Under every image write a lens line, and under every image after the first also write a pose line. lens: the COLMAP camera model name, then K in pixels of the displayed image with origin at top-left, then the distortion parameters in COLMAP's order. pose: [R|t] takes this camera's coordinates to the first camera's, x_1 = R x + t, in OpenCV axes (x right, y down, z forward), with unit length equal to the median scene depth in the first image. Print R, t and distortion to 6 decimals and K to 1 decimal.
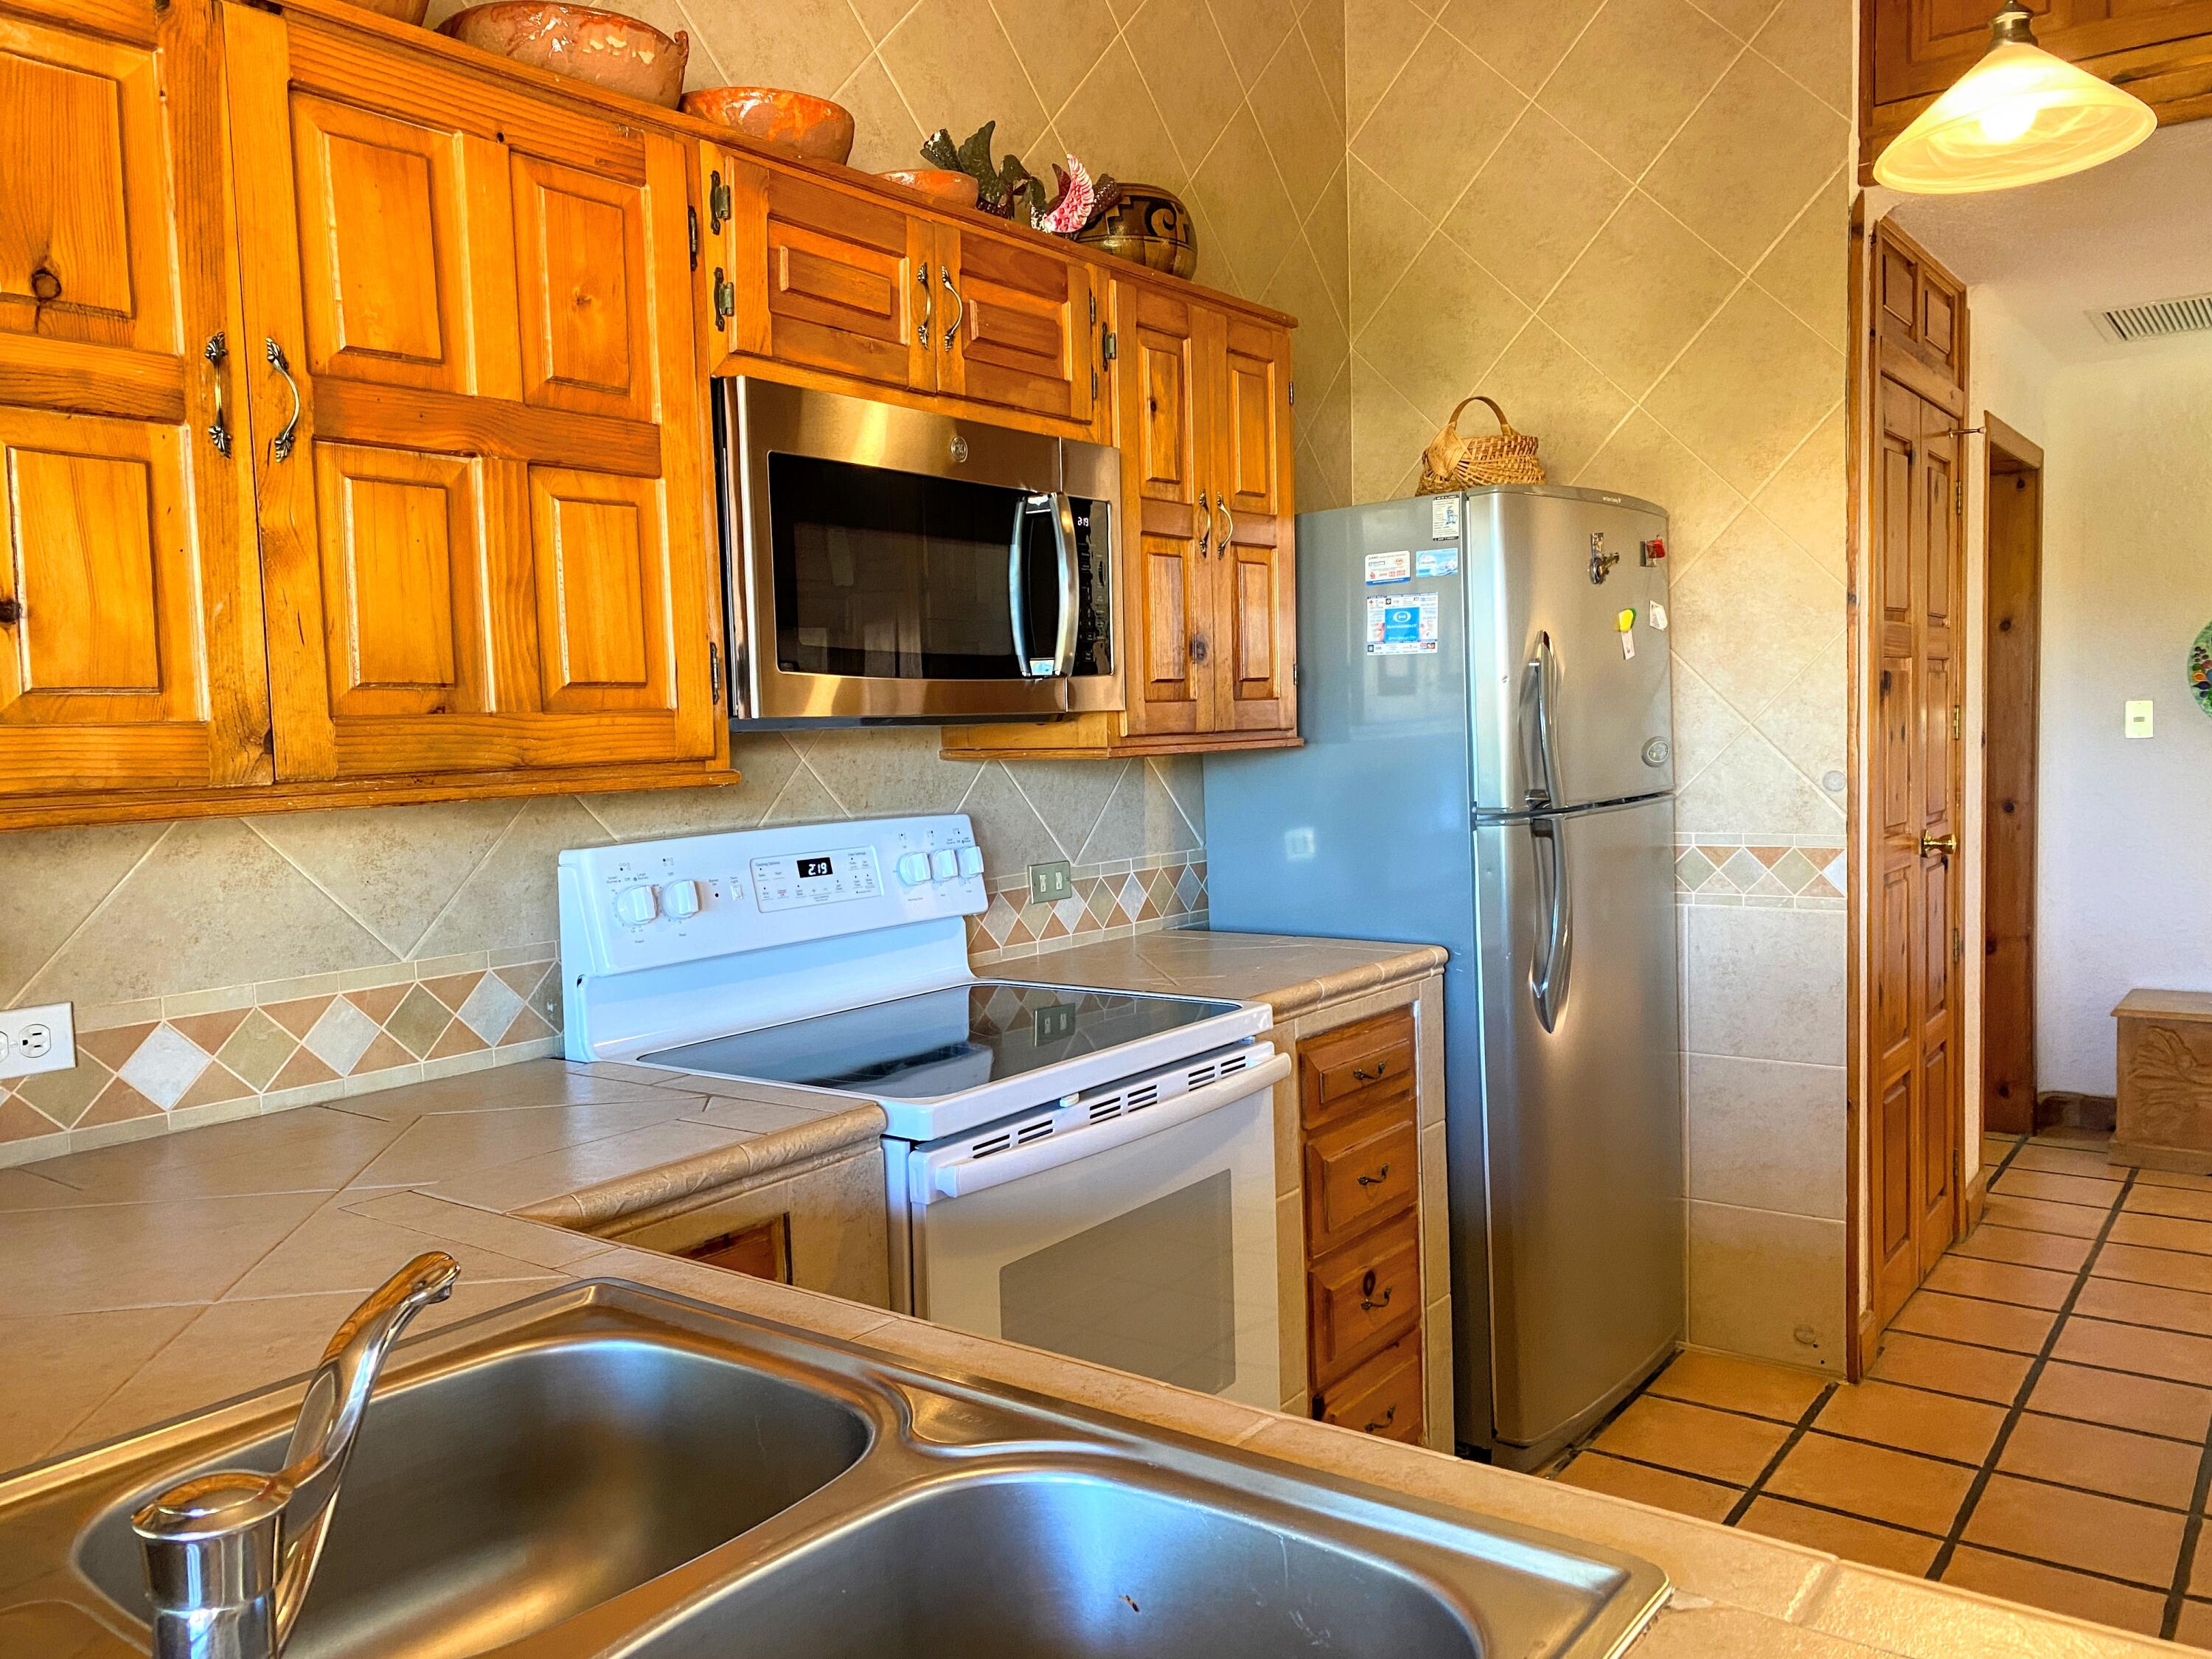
lens RADIAL K [[1696.2, 0, 1112.5], [0, 1696.2, 832.7], [0, 0, 1]] dist [0.038844, -0.030854]
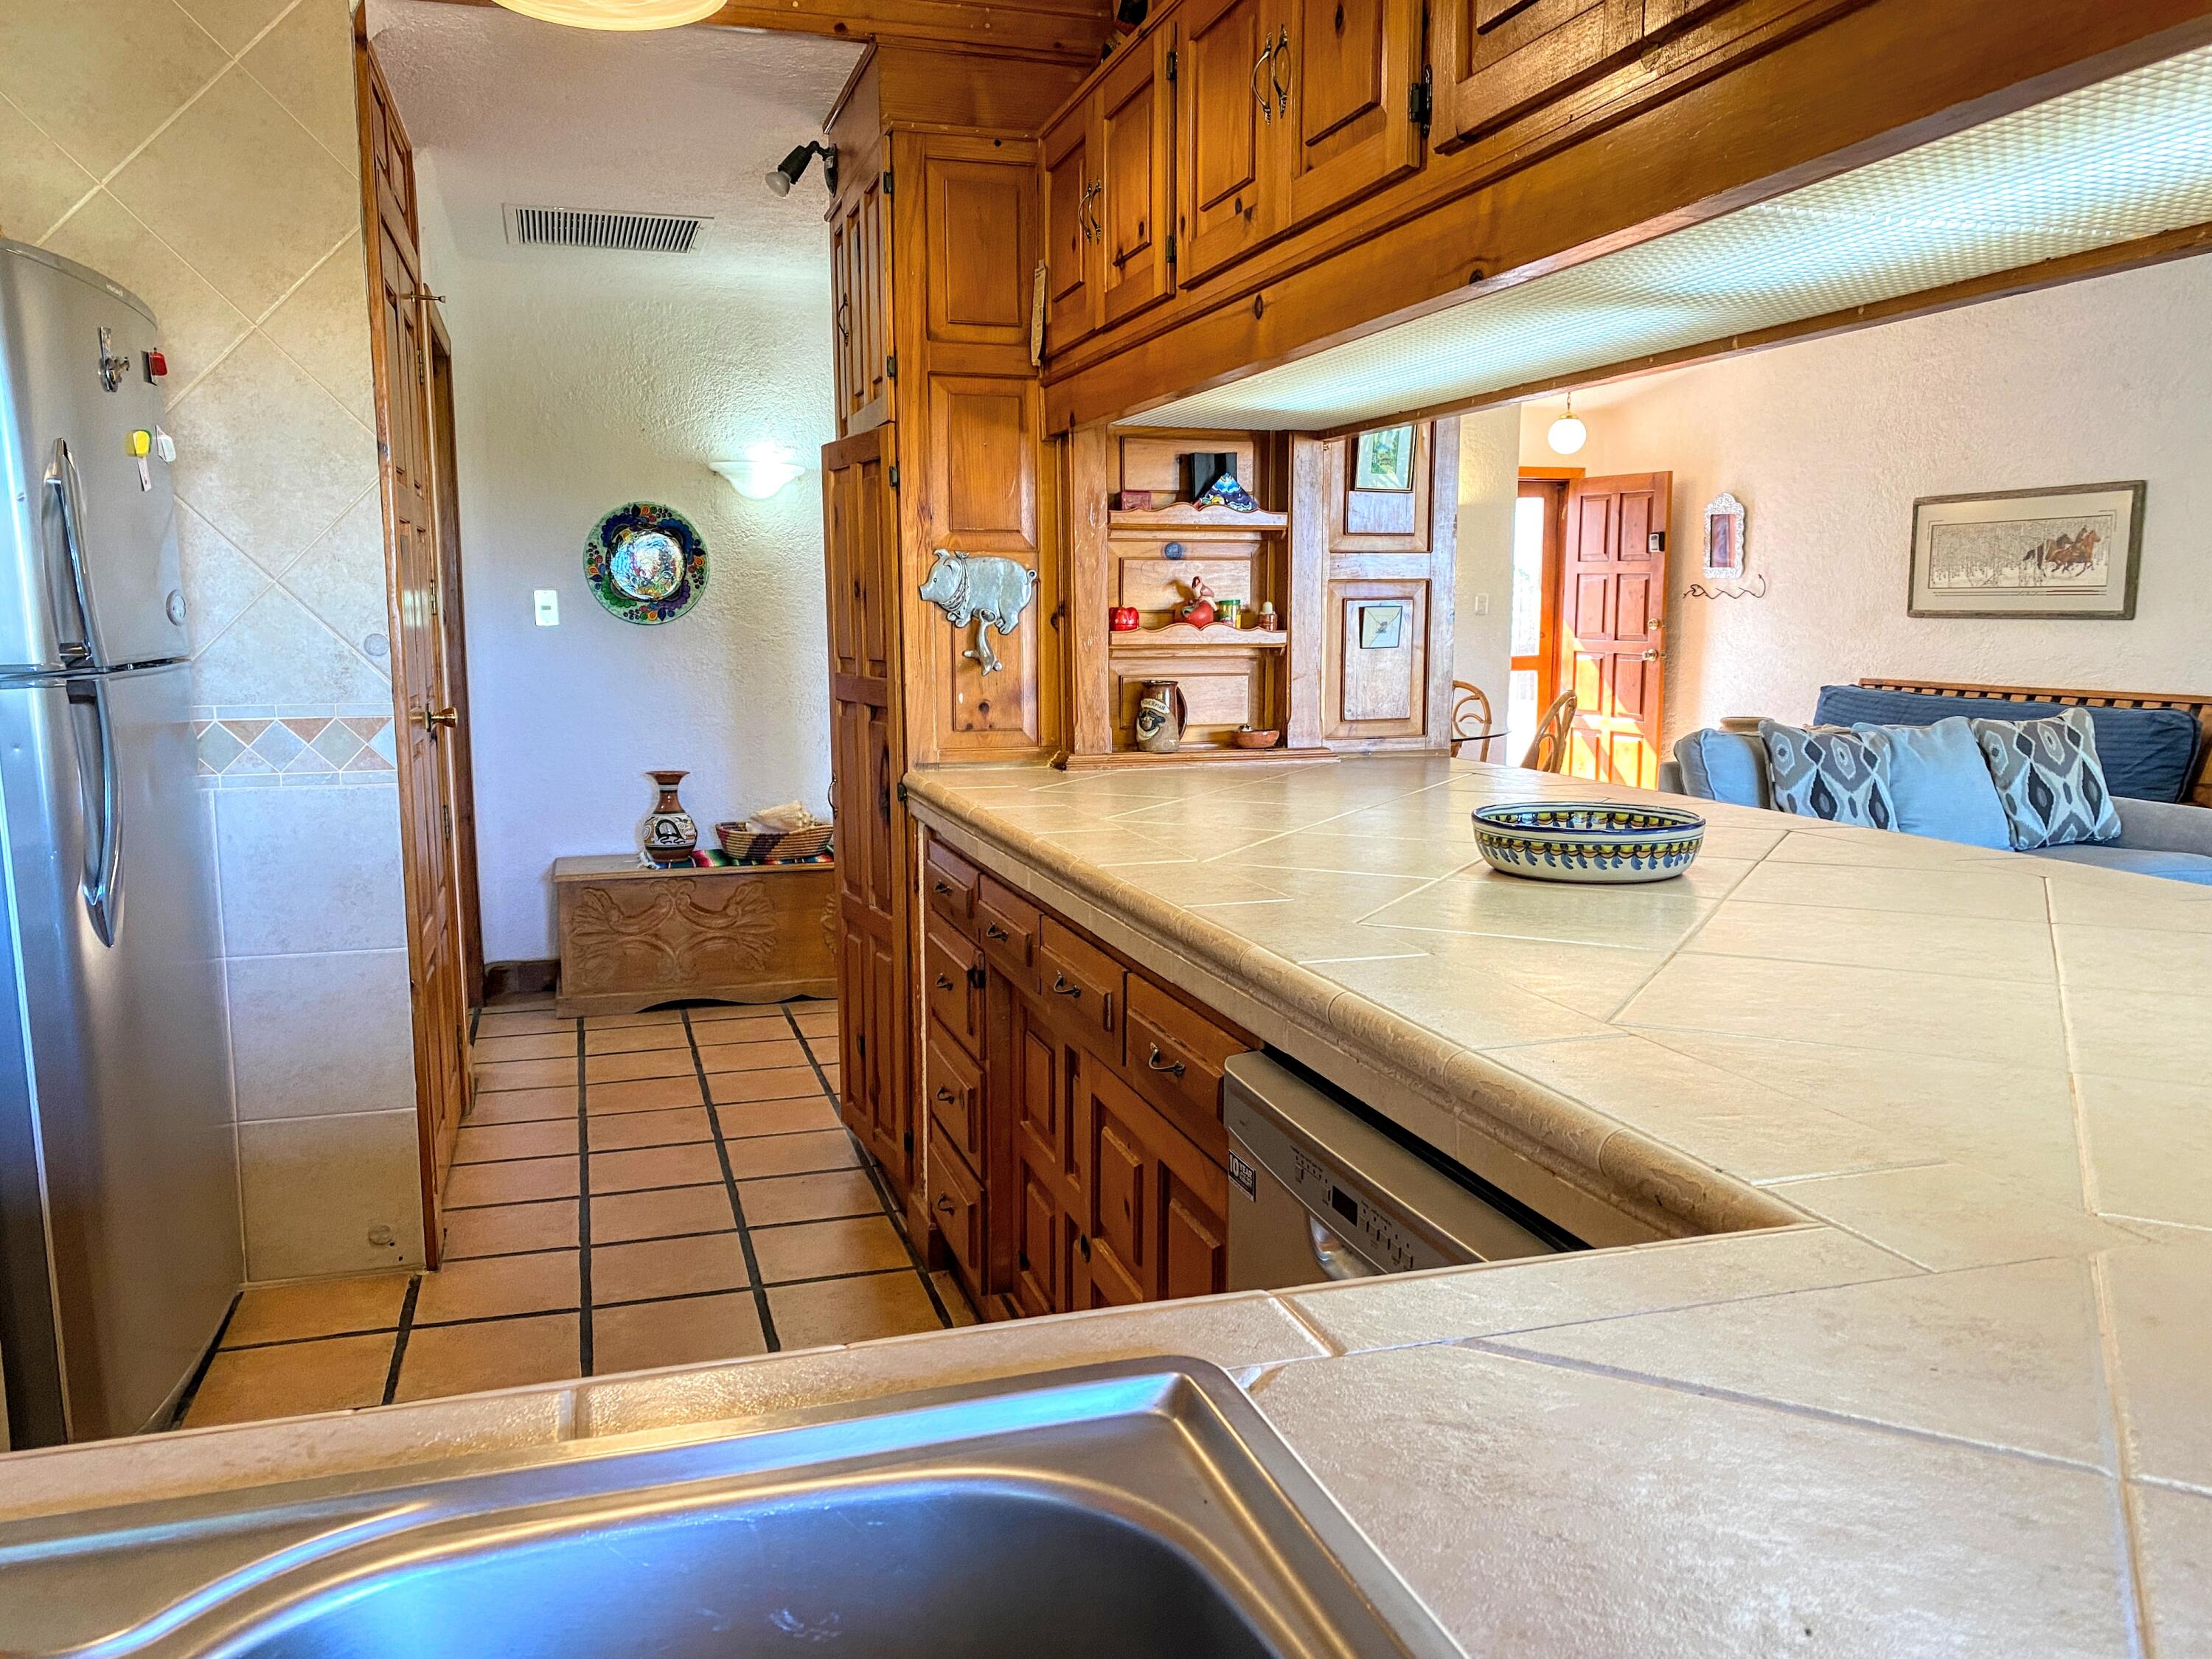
lens RADIAL K [[1696.2, 0, 1107.6], [0, 1696.2, 833.7], [0, 0, 1]] dist [0.038844, -0.030854]
pose [[0.599589, -0.079724, 0.796328, -0.087064], [0.039025, 0.996755, 0.070406, 0.021834], [-0.799356, -0.011138, 0.600754, 0.115019]]
